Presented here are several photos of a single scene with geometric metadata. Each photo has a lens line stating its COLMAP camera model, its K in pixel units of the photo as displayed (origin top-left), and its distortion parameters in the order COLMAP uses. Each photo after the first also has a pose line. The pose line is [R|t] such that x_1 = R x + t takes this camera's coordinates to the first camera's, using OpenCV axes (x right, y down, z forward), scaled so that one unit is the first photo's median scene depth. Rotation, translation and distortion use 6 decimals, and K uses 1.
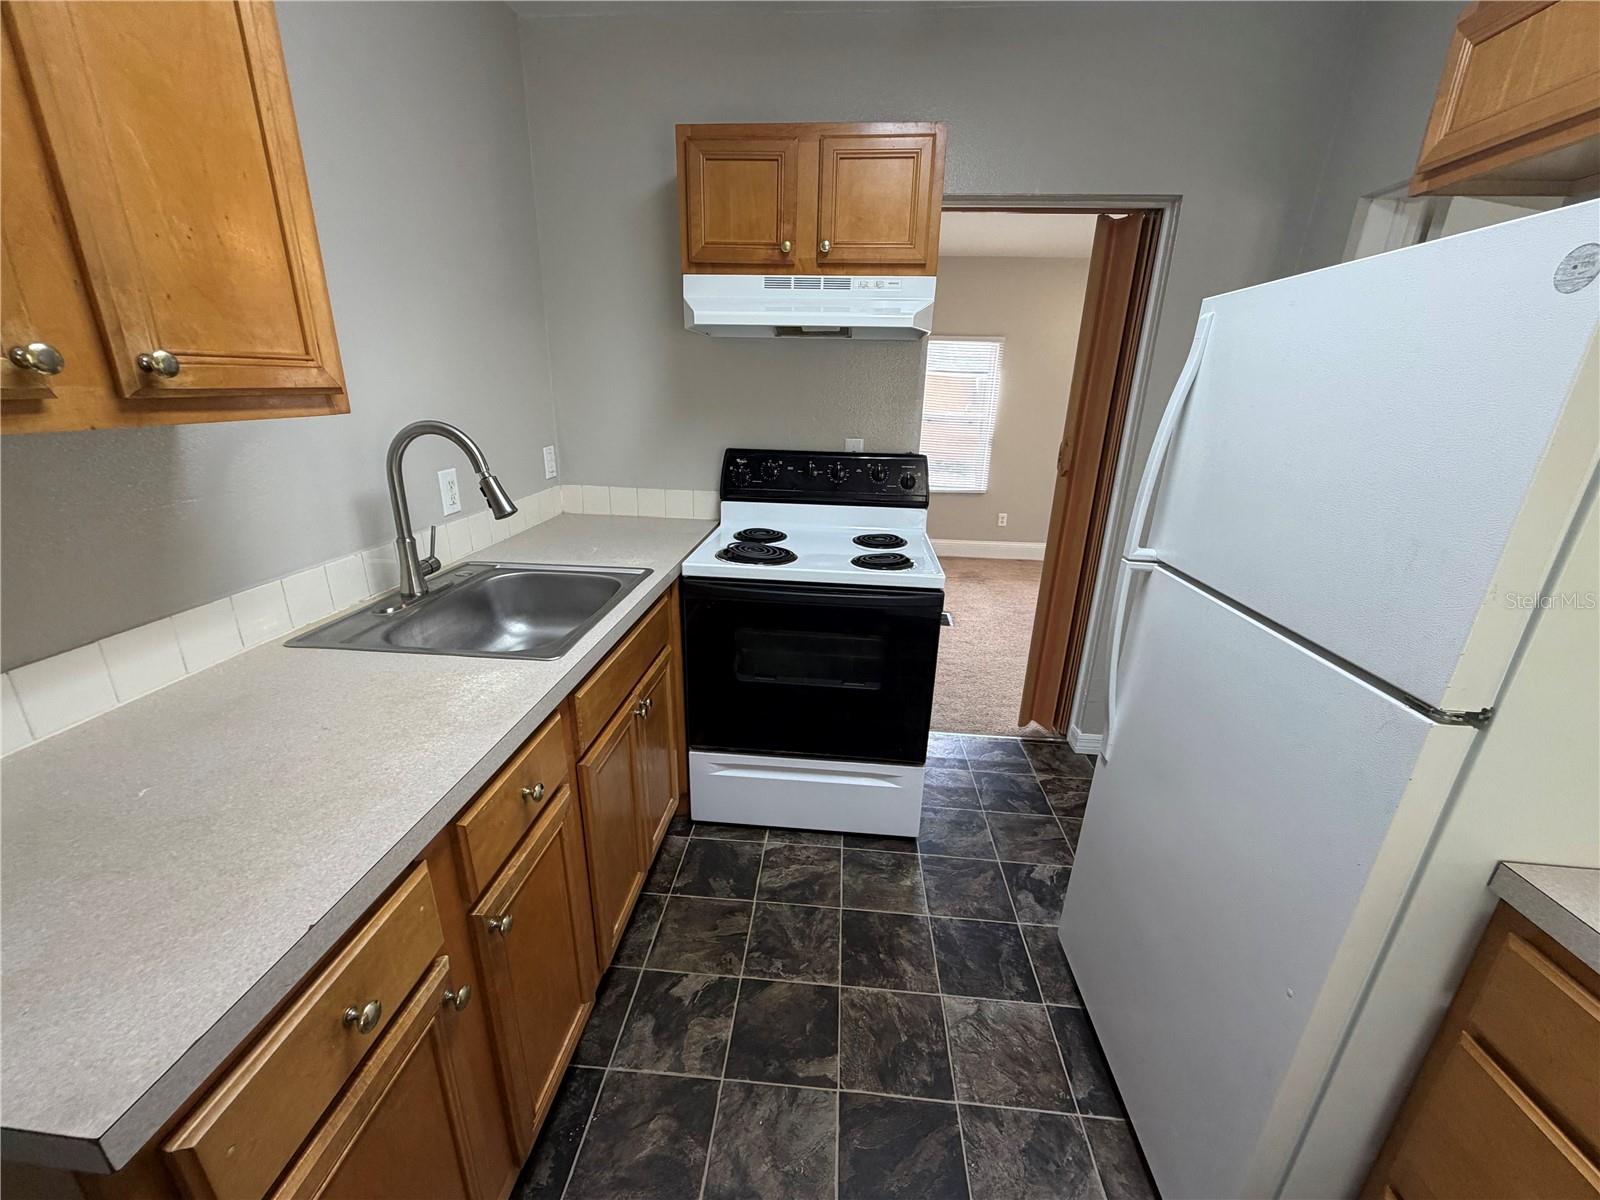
lens RADIAL K [[635.5, 0, 796.8], [0, 635.5, 602.0], [0, 0, 1]] dist [-0.000906, -0.000207]
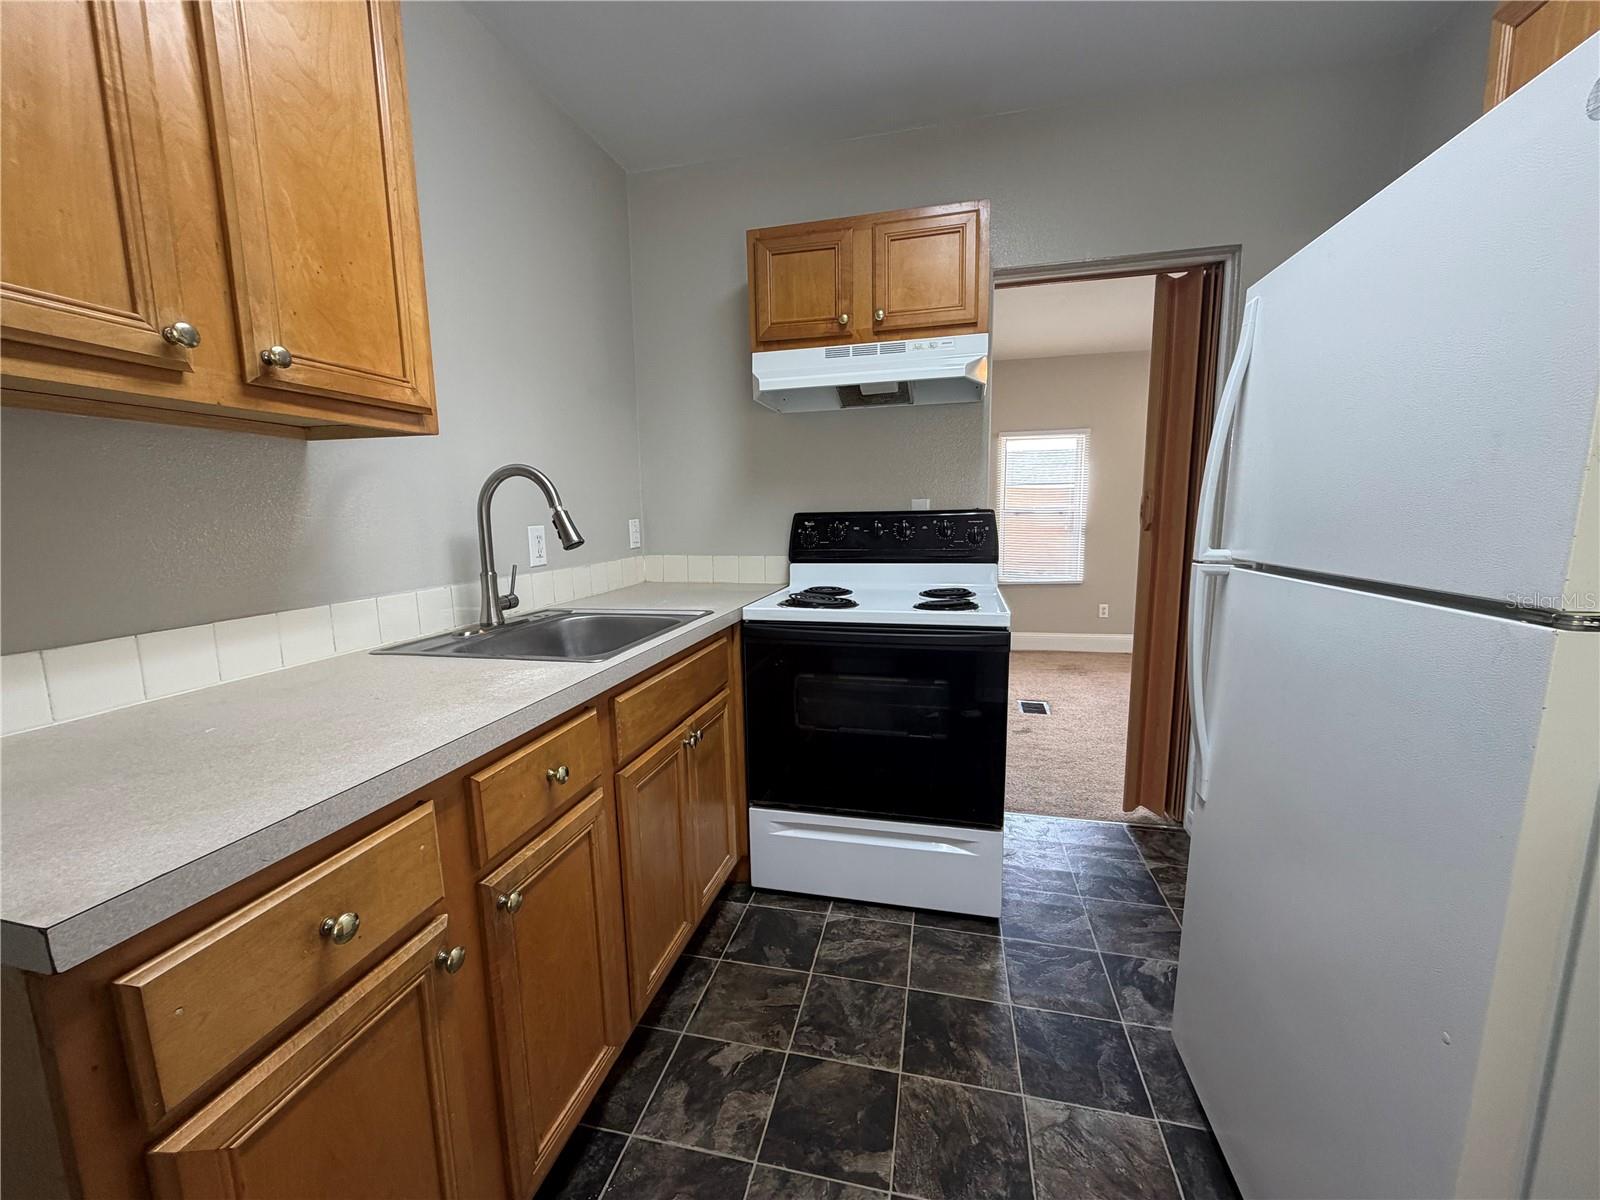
lens RADIAL K [[635.5, 0, 796.8], [0, 635.5, 602.0], [0, 0, 1]] dist [-0.000906, -0.000207]
pose [[0.987563, -0.019086, -0.156062, 0.070005], [-0.010164, 0.982778, -0.184508, 0.127356], [0.156896, 0.183799, 0.970362, 0.023495]]
